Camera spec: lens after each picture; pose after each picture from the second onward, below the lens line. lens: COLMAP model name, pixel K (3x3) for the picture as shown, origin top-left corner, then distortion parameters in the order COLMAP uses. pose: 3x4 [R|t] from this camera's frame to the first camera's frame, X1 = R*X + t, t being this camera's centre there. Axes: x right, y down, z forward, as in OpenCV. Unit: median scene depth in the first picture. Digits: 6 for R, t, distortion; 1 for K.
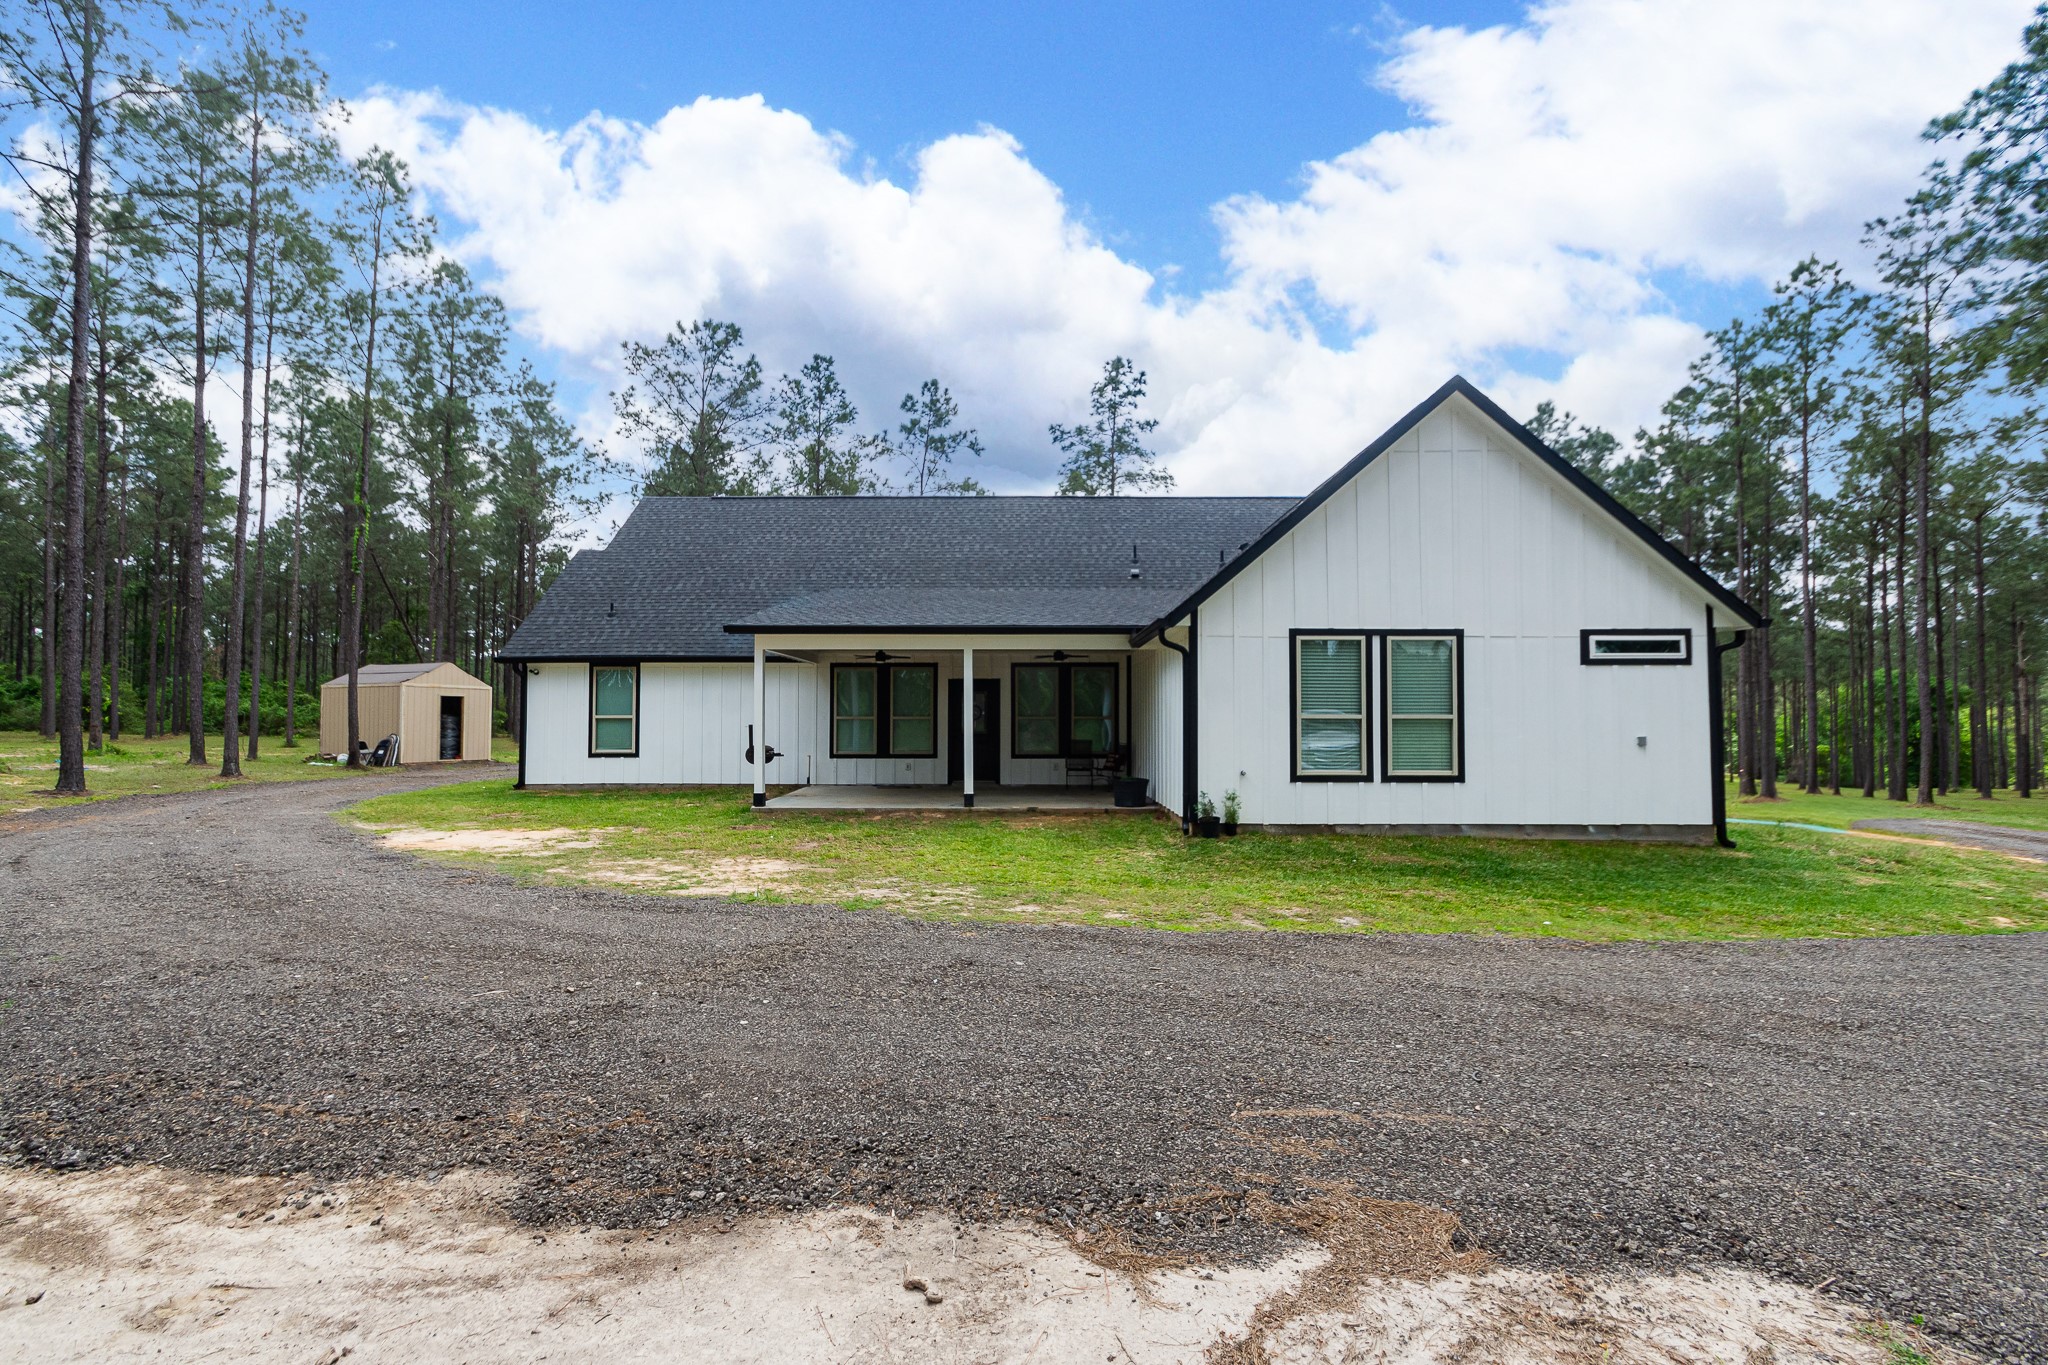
lens RADIAL K [[917.4, 0, 1019.2], [0, 917.4, 679.2], [0, 0, 1]] dist [-0.010978, -0.000210]
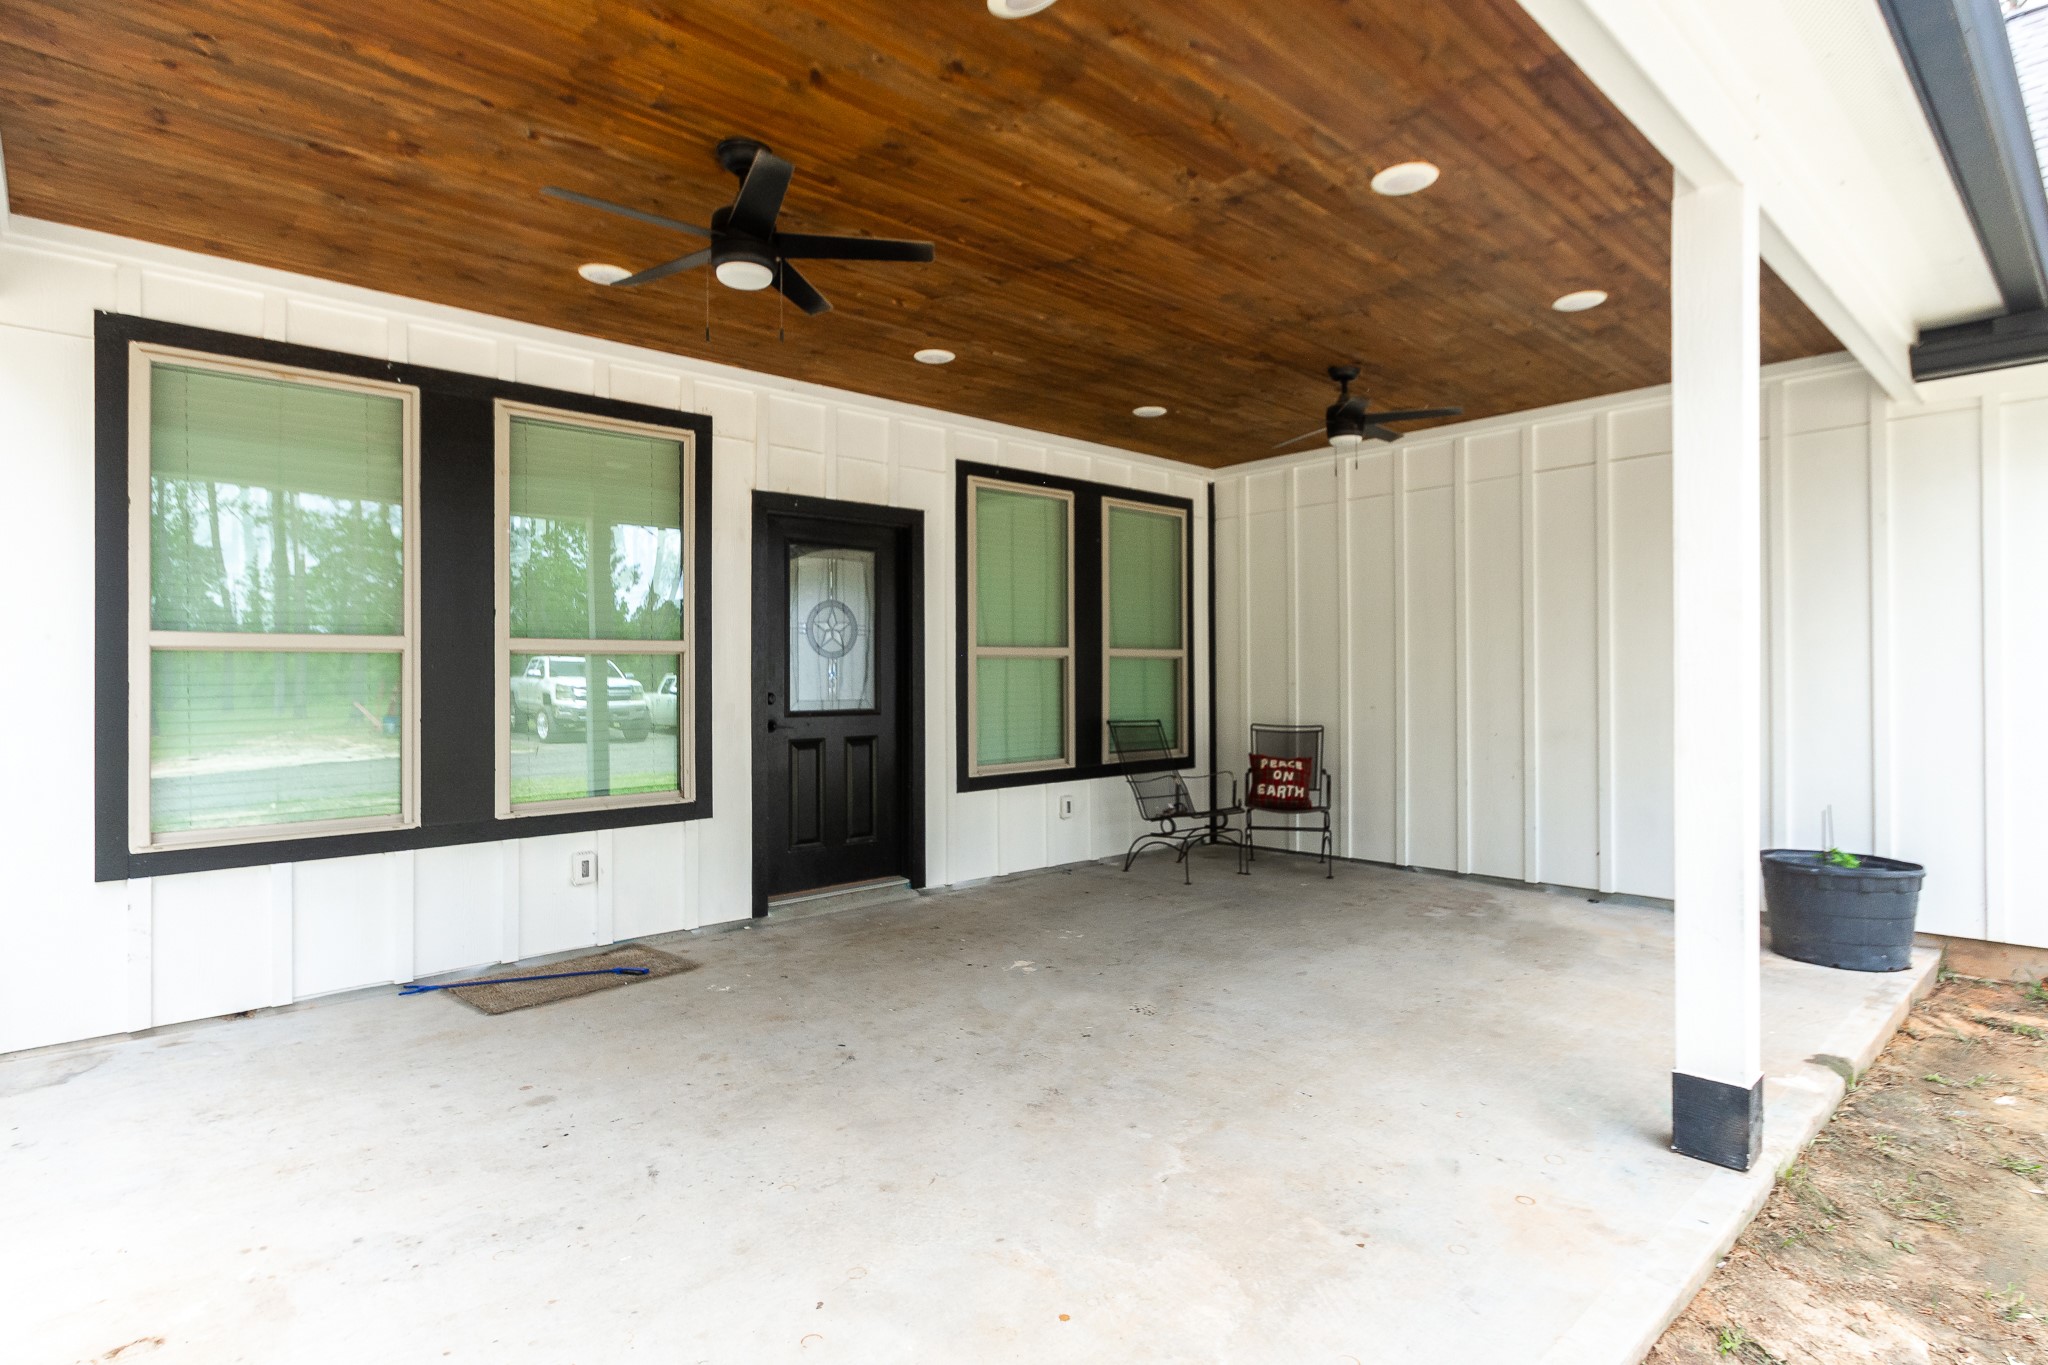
lens RADIAL K [[917.4, 0, 1013.6], [0, 917.4, 681.7], [0, 0, 1]] dist [-0.010978, -0.000210]
pose [[0.741658, -0.005827, 0.670753, -0.188410], [-0.018641, 0.999397, 0.029293, 0.042920], [-0.670520, -0.034229, 0.741102, 0.775020]]
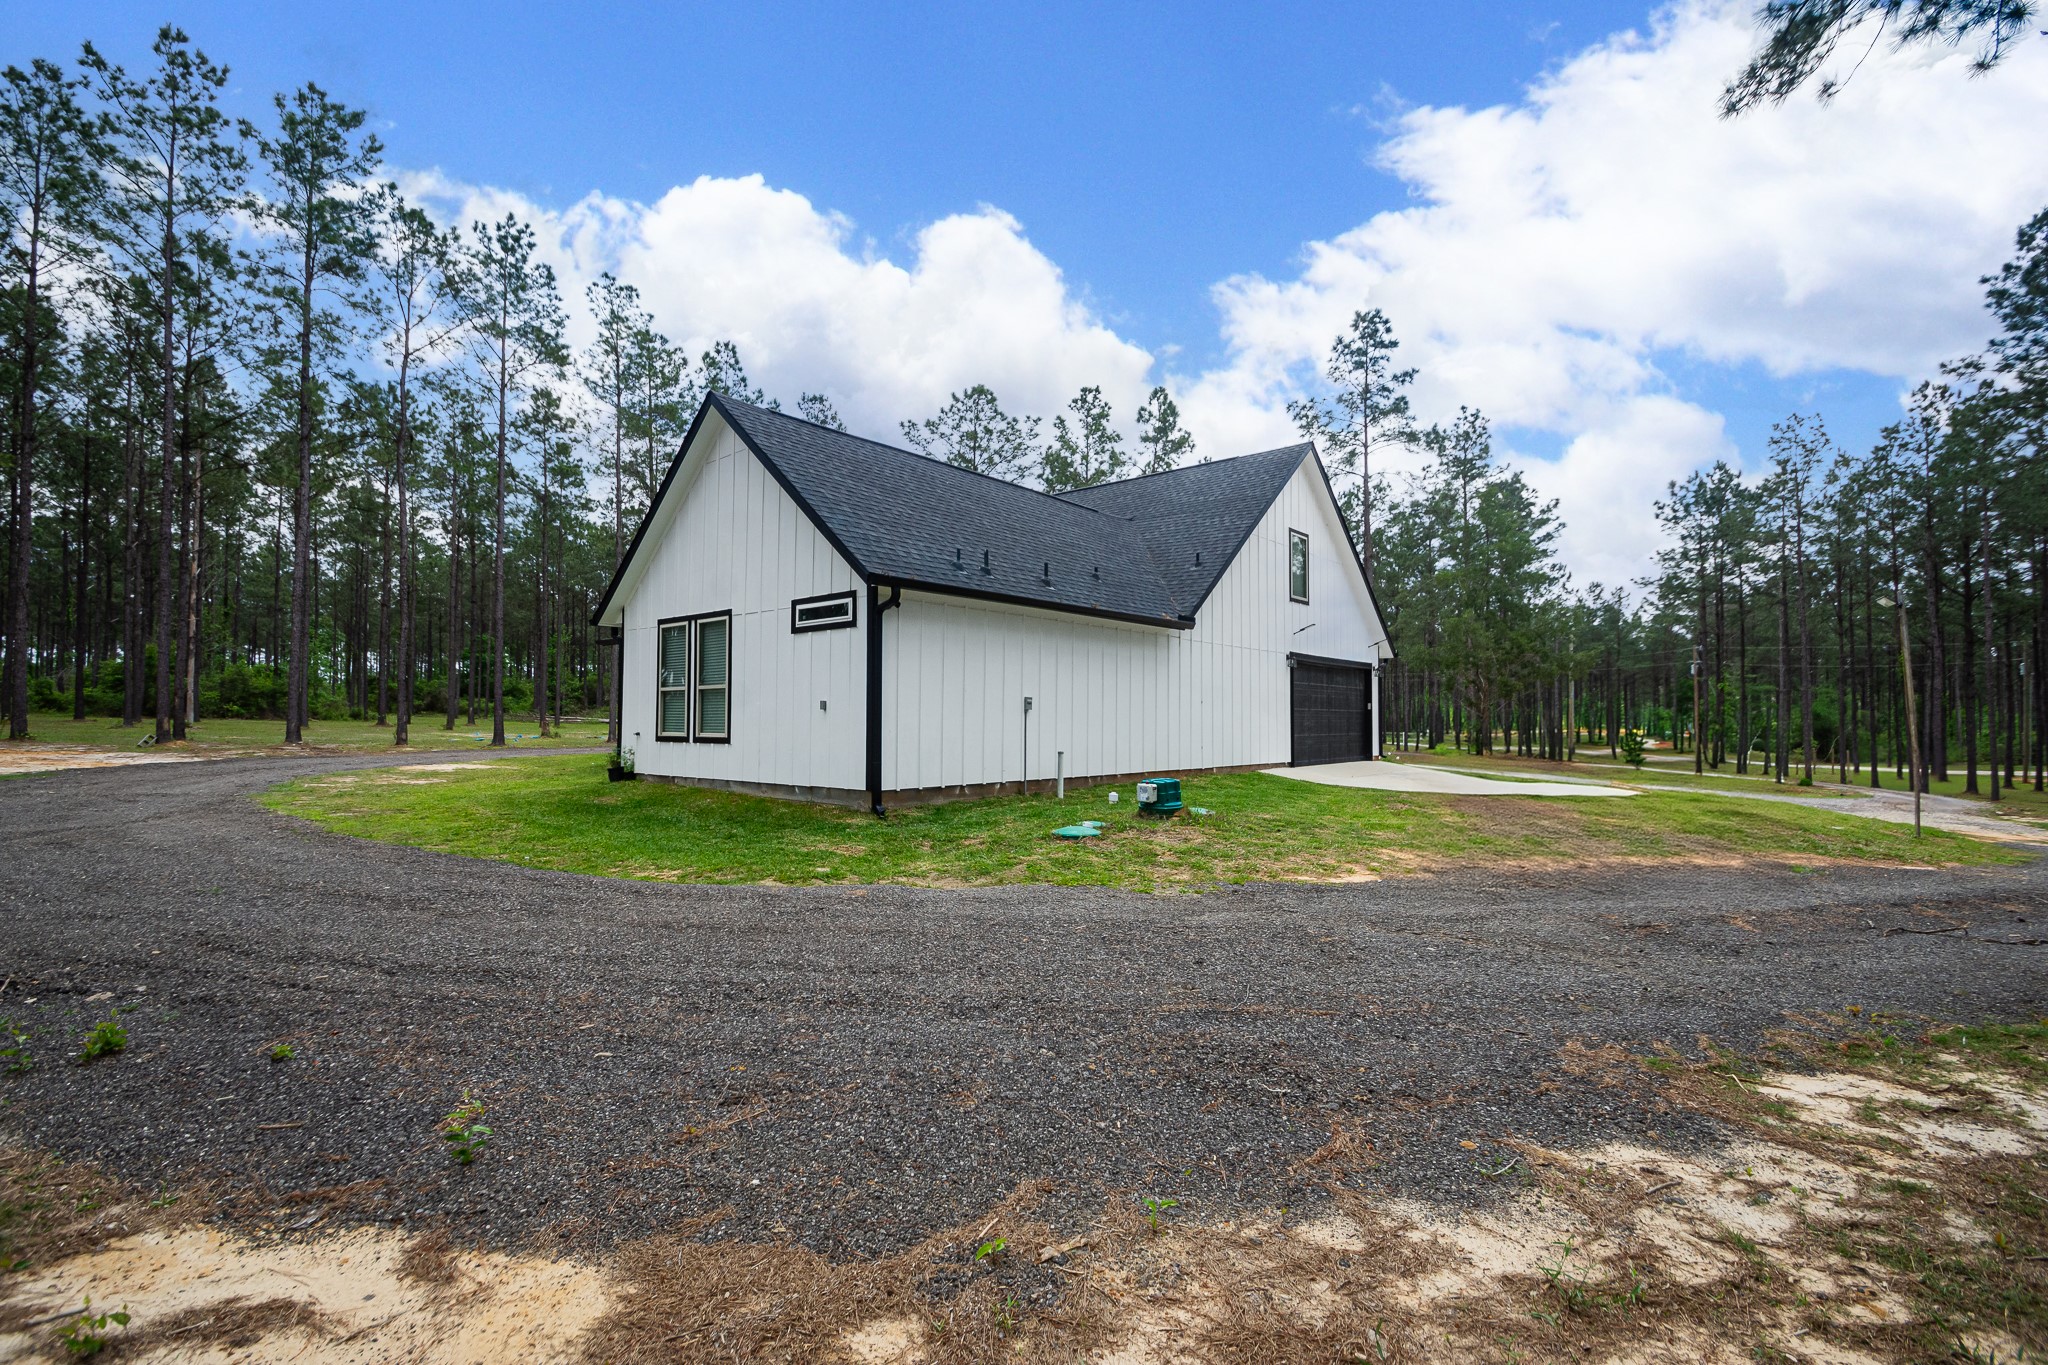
lens RADIAL K [[917.4, 0, 1027.1], [0, 917.4, 695.6], [0, 0, 1]] dist [-0.010978, -0.000210]
pose [[0.758458, -0.017603, -0.651484, 0.938730], [0.022011, 0.999757, -0.001388, 0.039107], [0.651350, -0.013287, 0.758661, 0.232242]]
